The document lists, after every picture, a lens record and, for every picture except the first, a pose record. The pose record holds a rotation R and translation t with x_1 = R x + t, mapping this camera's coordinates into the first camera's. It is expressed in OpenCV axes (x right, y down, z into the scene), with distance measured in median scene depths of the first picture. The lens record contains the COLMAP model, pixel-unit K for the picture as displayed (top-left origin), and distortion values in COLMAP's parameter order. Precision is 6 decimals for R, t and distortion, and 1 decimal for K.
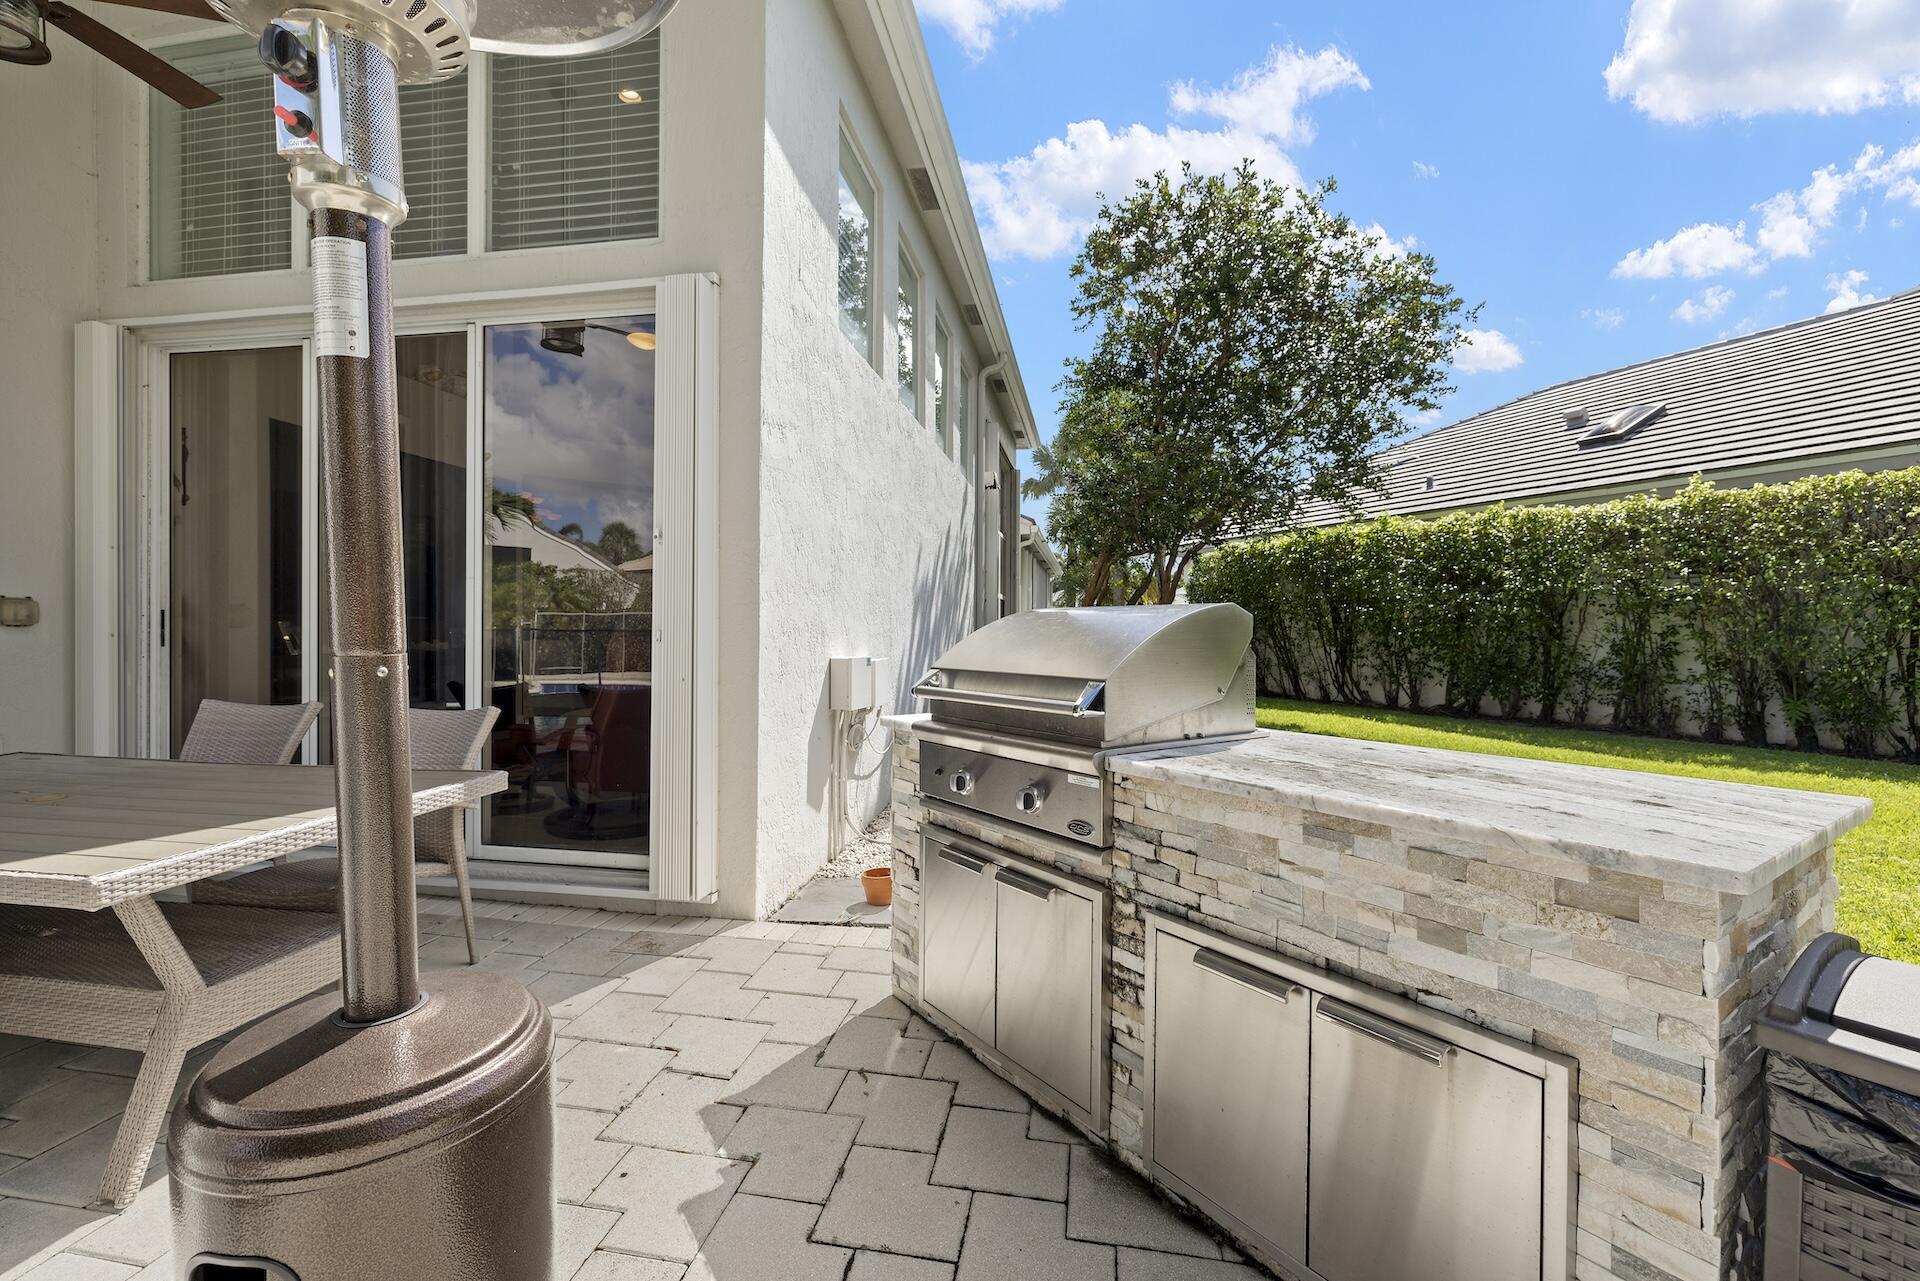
lens RADIAL K [[837.0, 0, 959.4], [0, 837.0, 645.5], [0, 0, 1]] dist [-0.001869, -0.000311]
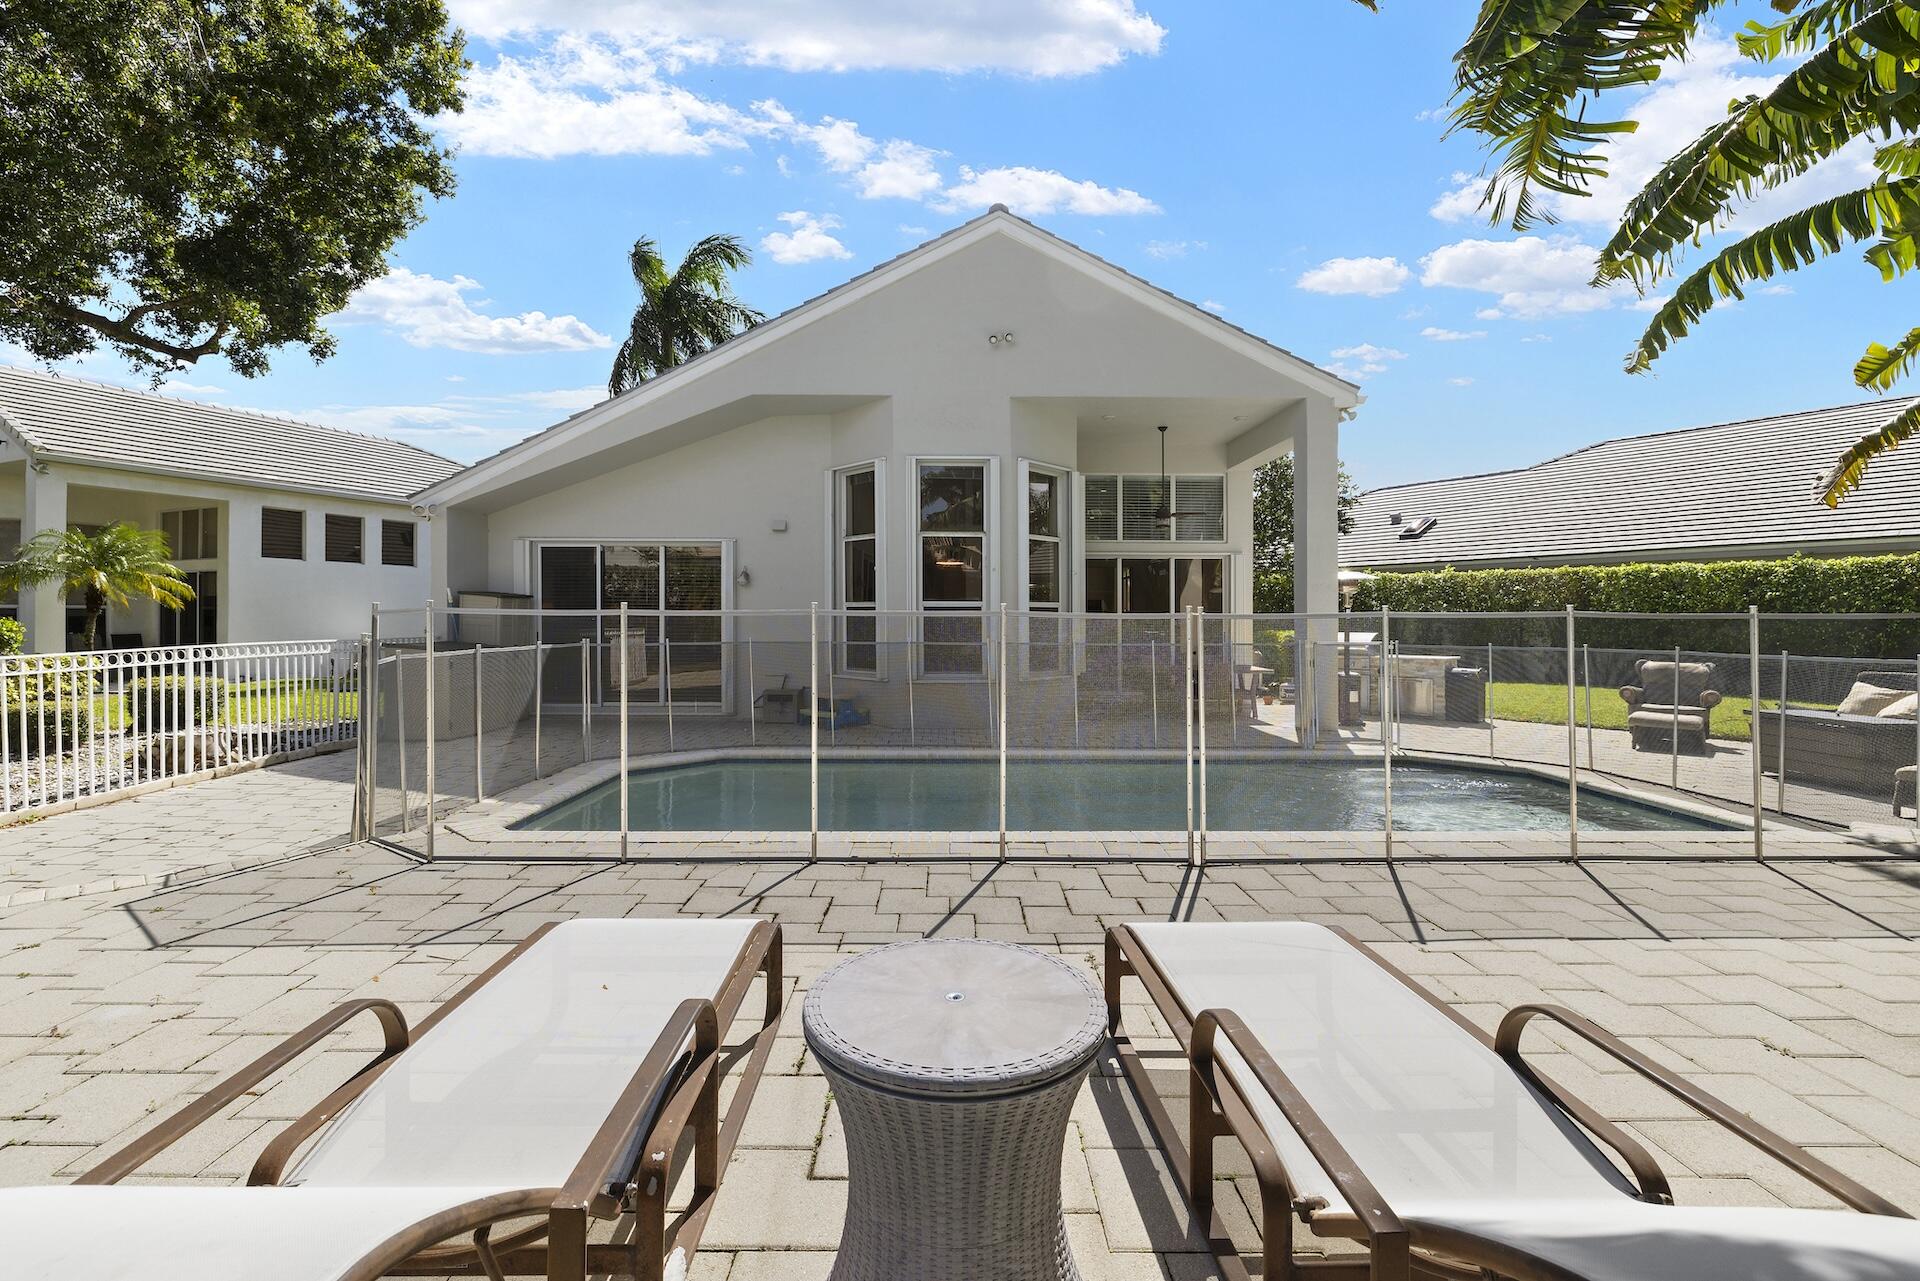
lens RADIAL K [[837.0, 0, 959.3], [0, 837.0, 634.5], [0, 0, 1]] dist [-0.001869, -0.000311]
pose [[0.982690, -0.004566, 0.185202, -0.908933], [0.004617, 0.999989, 0.000152, -0.008832], [-0.185201, 0.000706, 0.982700, -1.059129]]
